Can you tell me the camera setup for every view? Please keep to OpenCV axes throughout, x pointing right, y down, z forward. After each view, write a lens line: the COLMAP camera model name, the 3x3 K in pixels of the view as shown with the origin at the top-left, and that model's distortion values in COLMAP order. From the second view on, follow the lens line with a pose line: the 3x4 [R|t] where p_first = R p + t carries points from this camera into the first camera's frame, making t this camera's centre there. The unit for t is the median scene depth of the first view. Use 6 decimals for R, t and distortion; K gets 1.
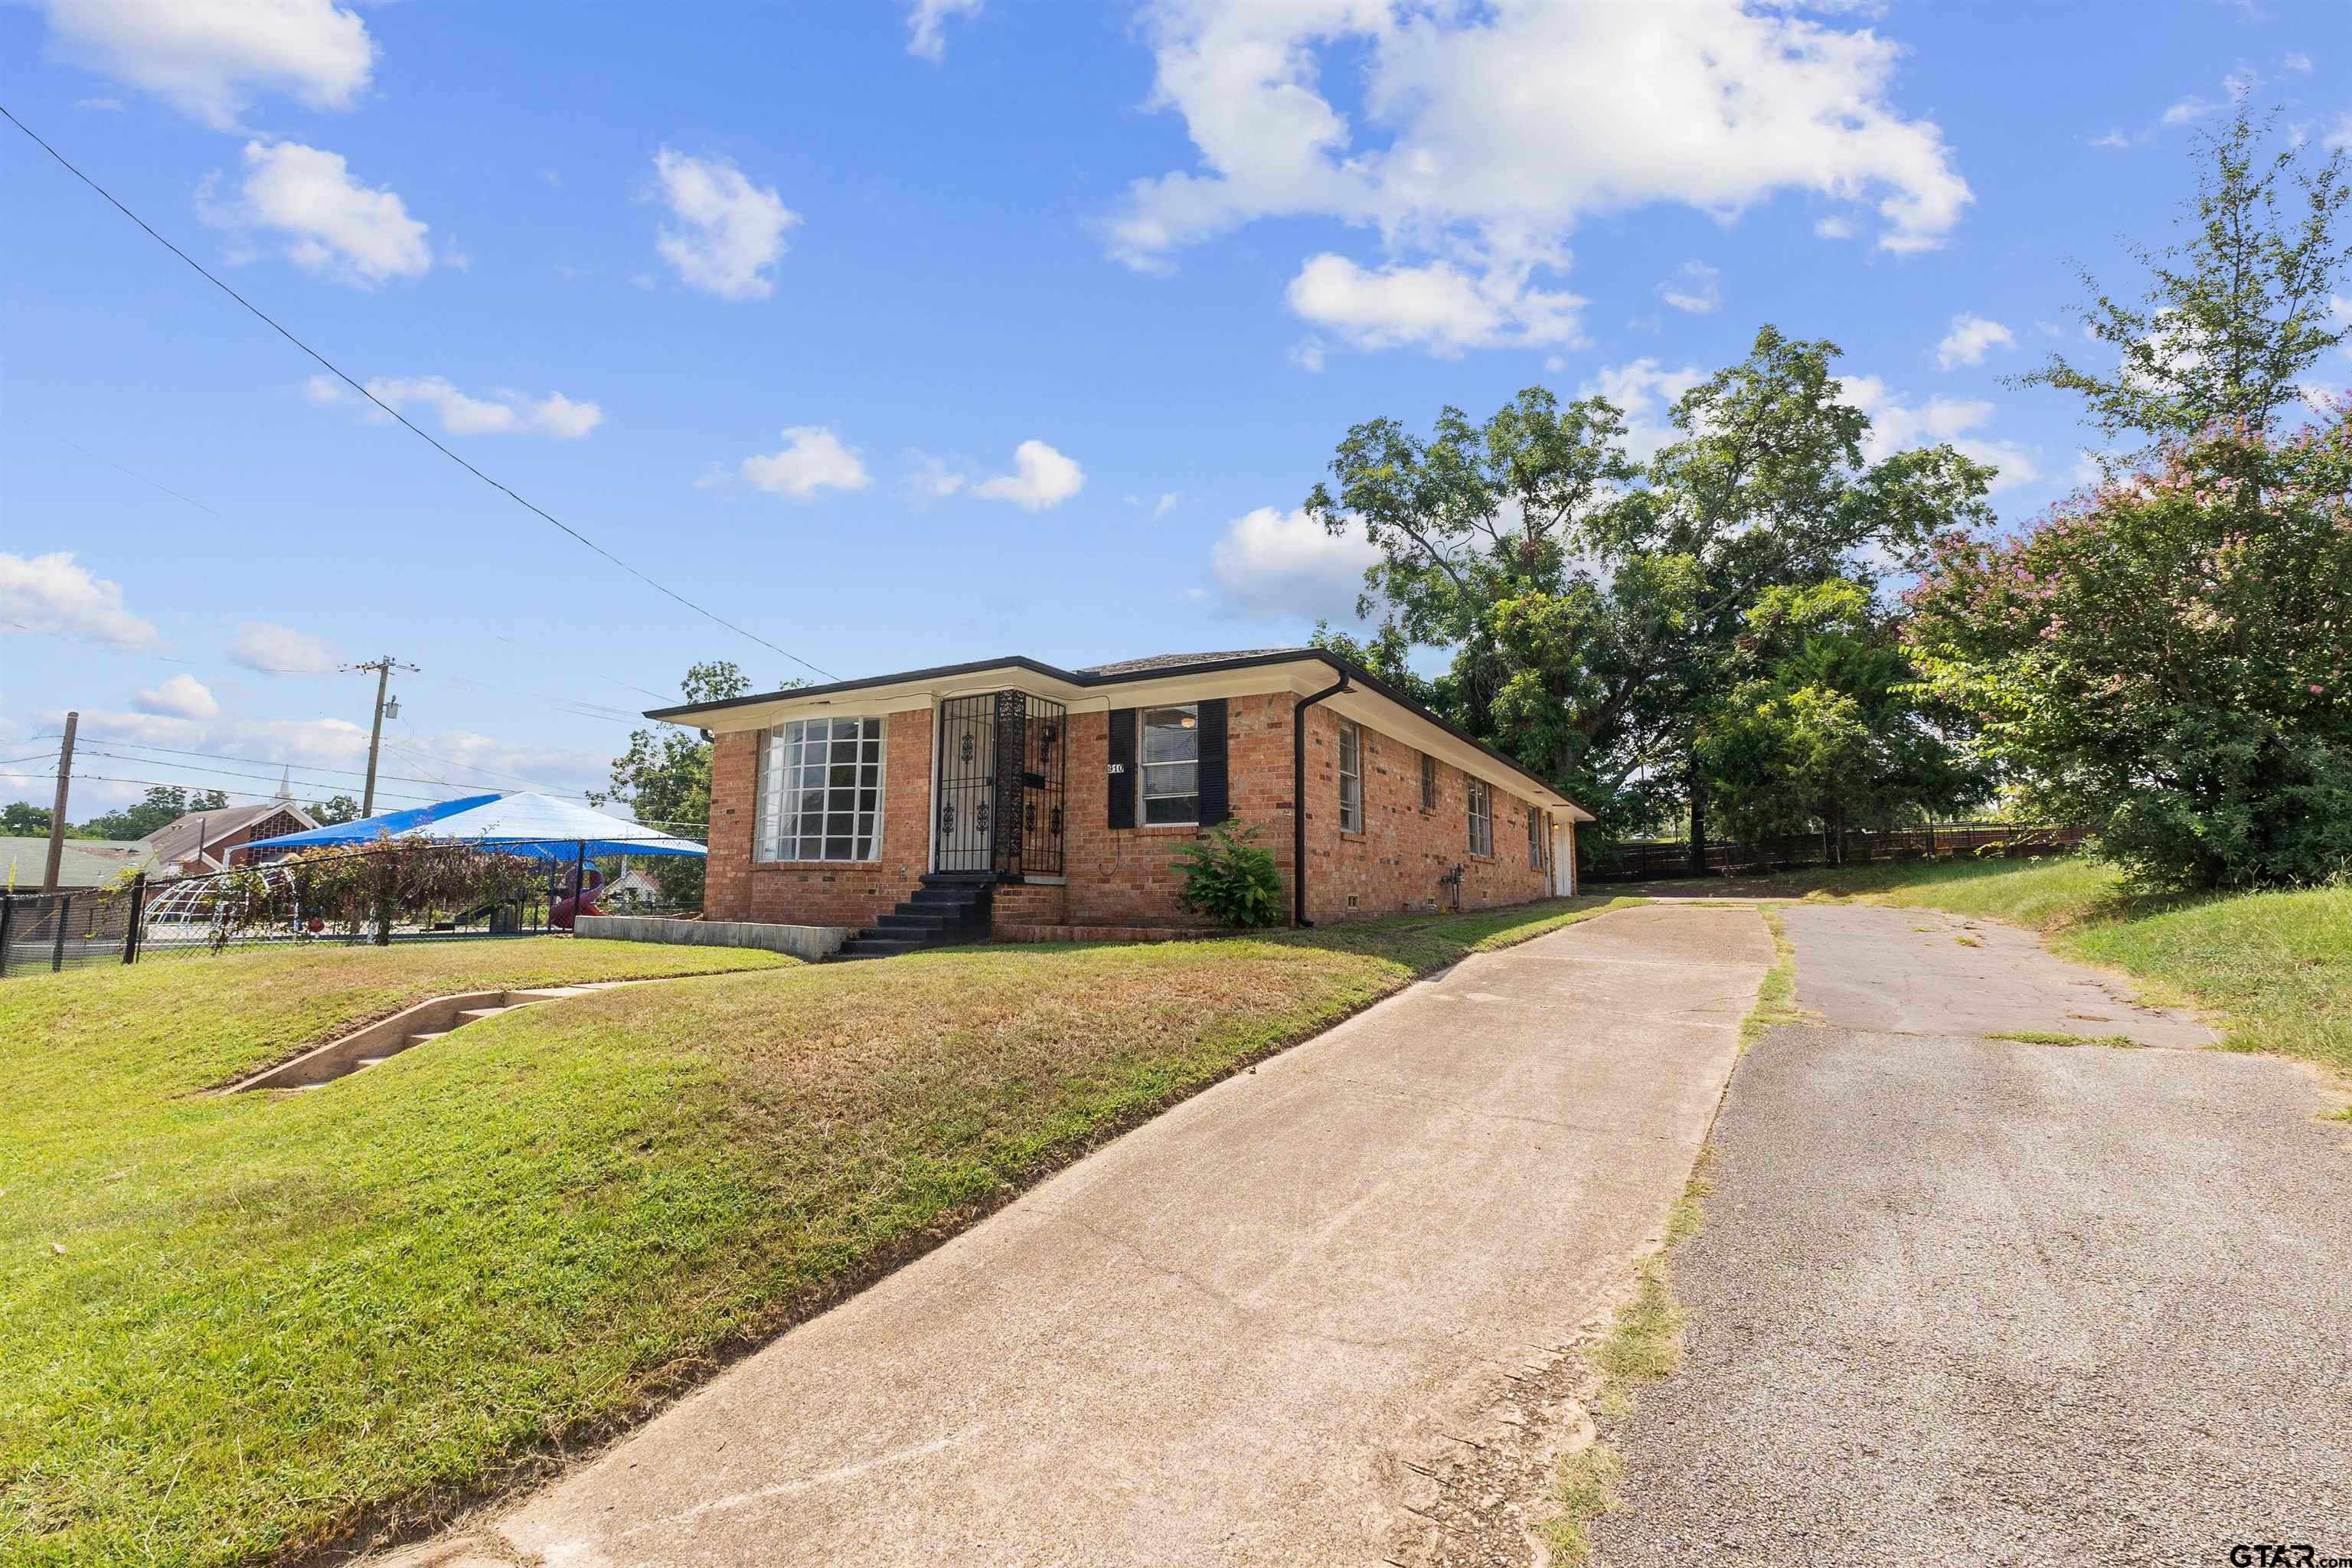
lens RADIAL K [[991.5, 0, 1173.4], [0, 991.5, 784.5], [0, 0, 1]] dist [0.003813, 0.000333]
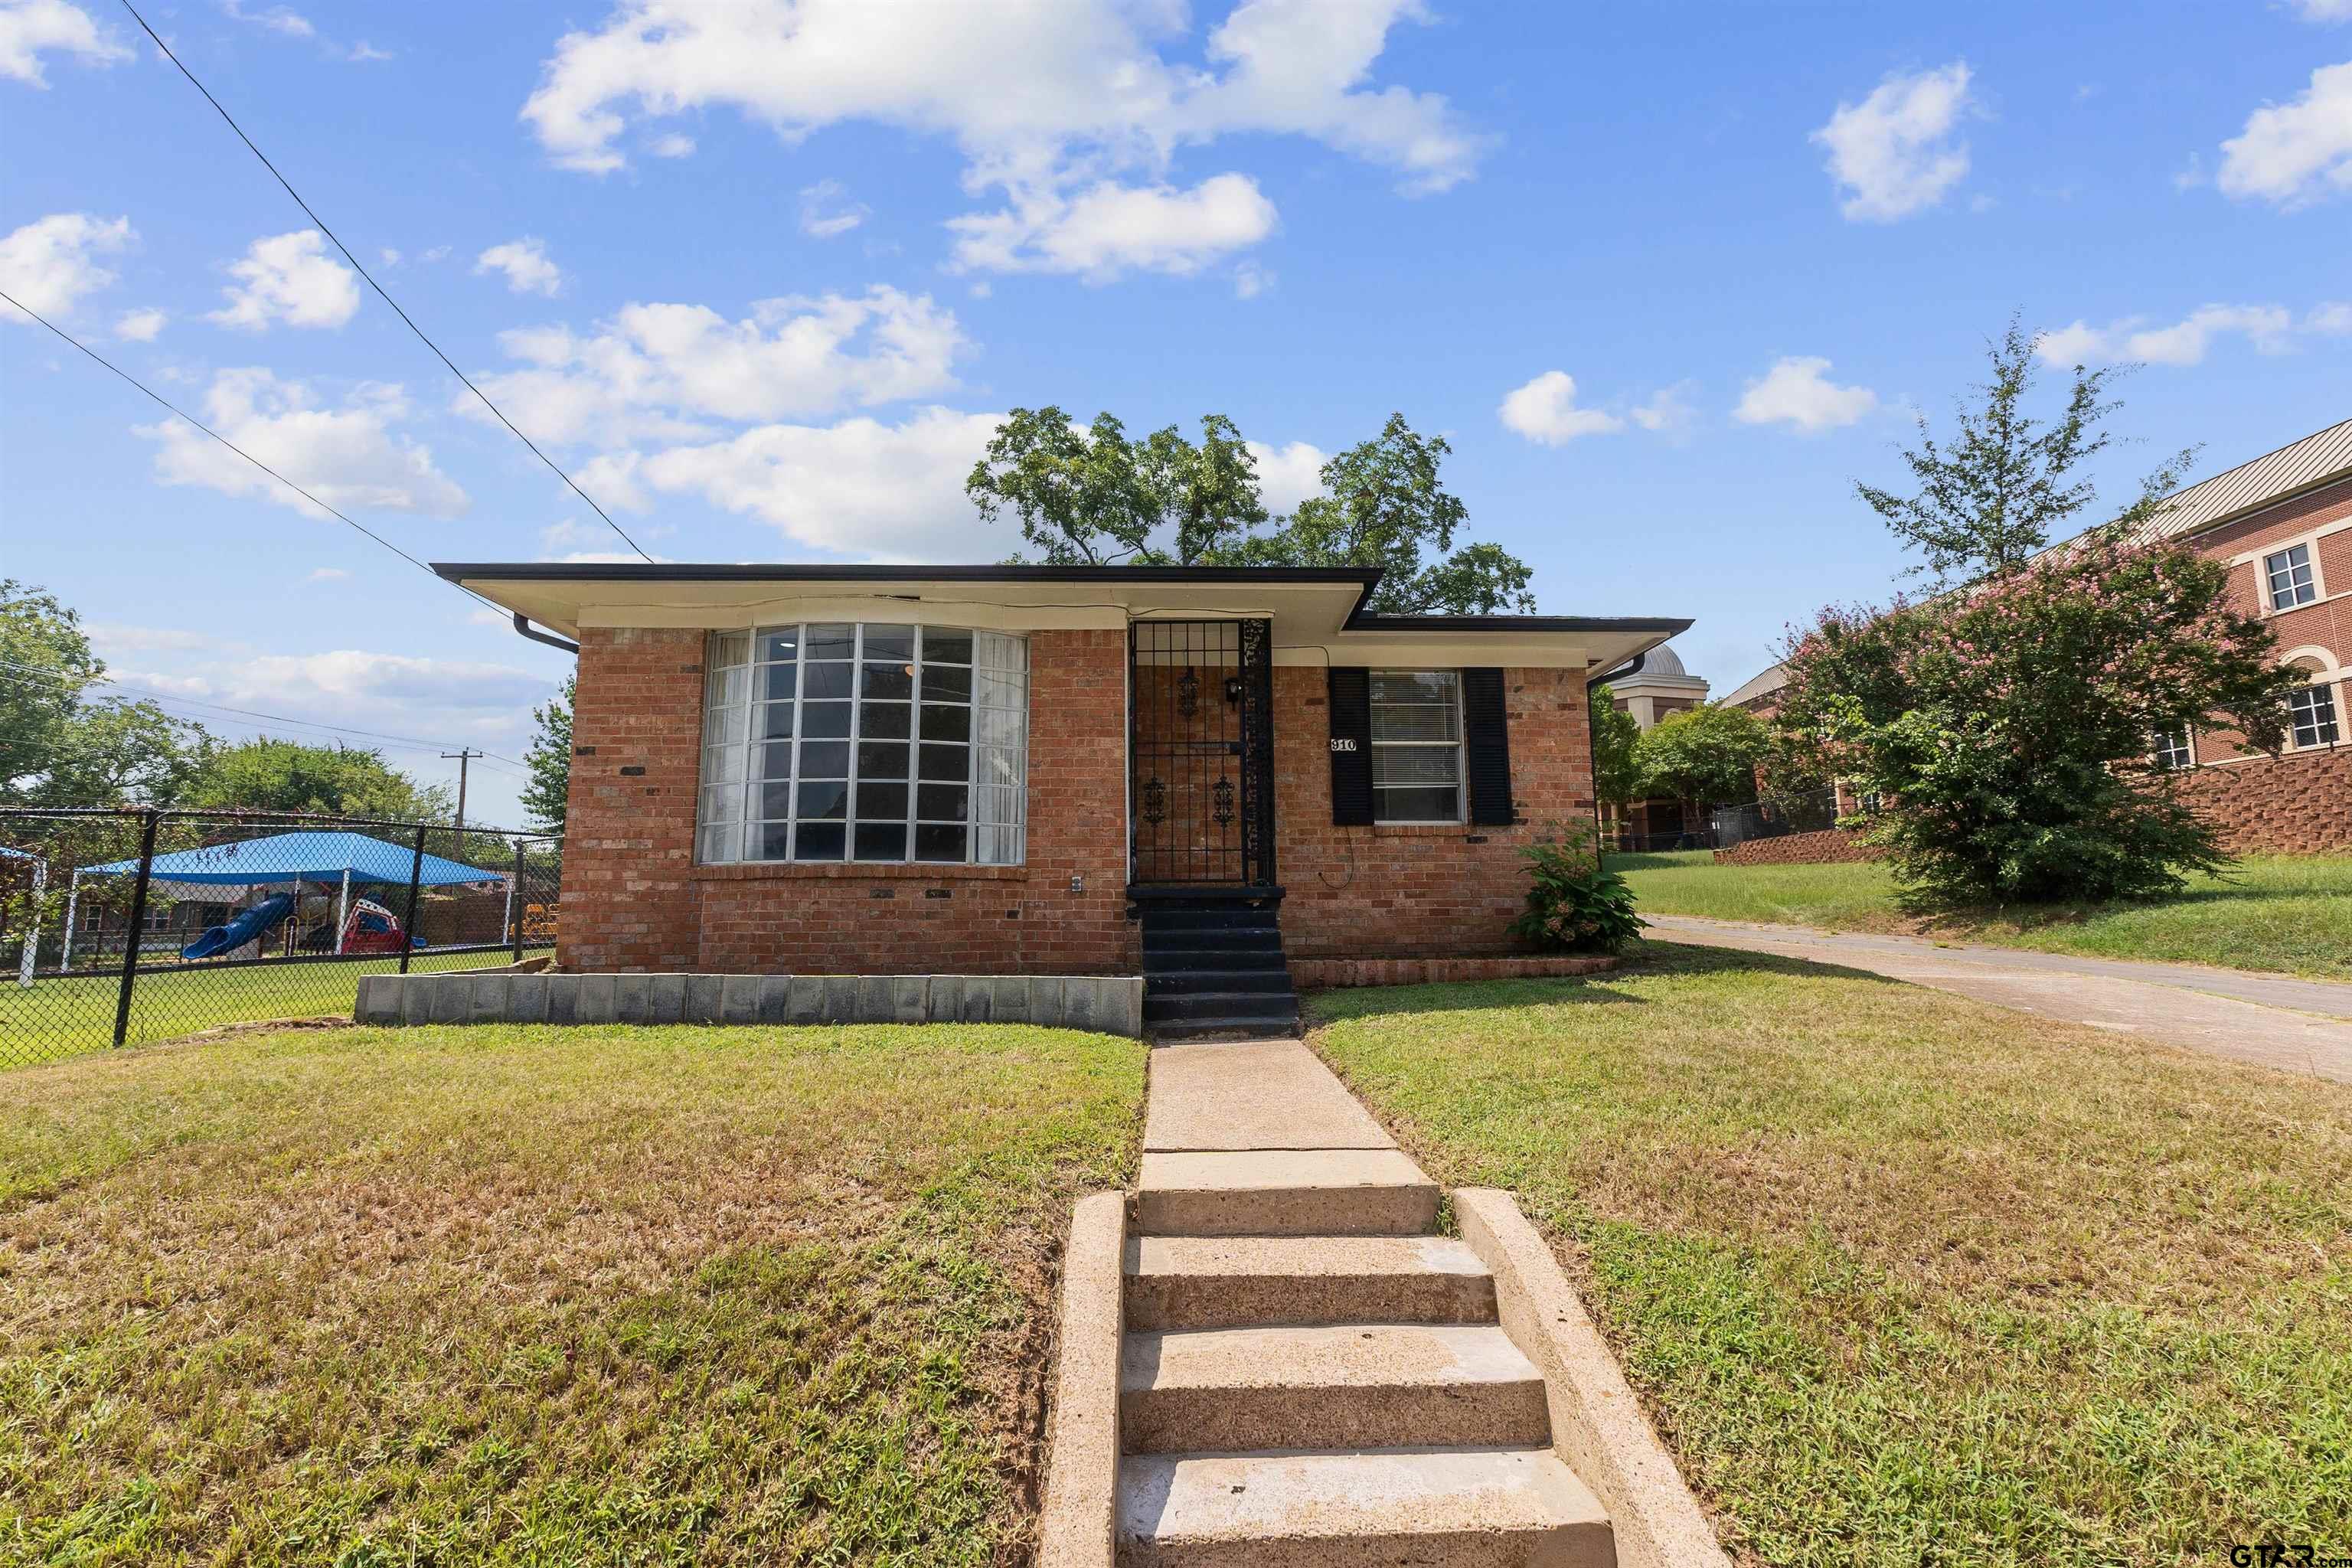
lens RADIAL K [[991.5, 0, 1167.4], [0, 991.5, 779.8], [0, 0, 1]] dist [0.003813, 0.000333]
pose [[0.847107, 0.059743, 0.528053, -0.556105], [-0.048654, 0.998206, -0.034884, 0.041895], [-0.529190, 0.003859, 0.848495, 0.430611]]
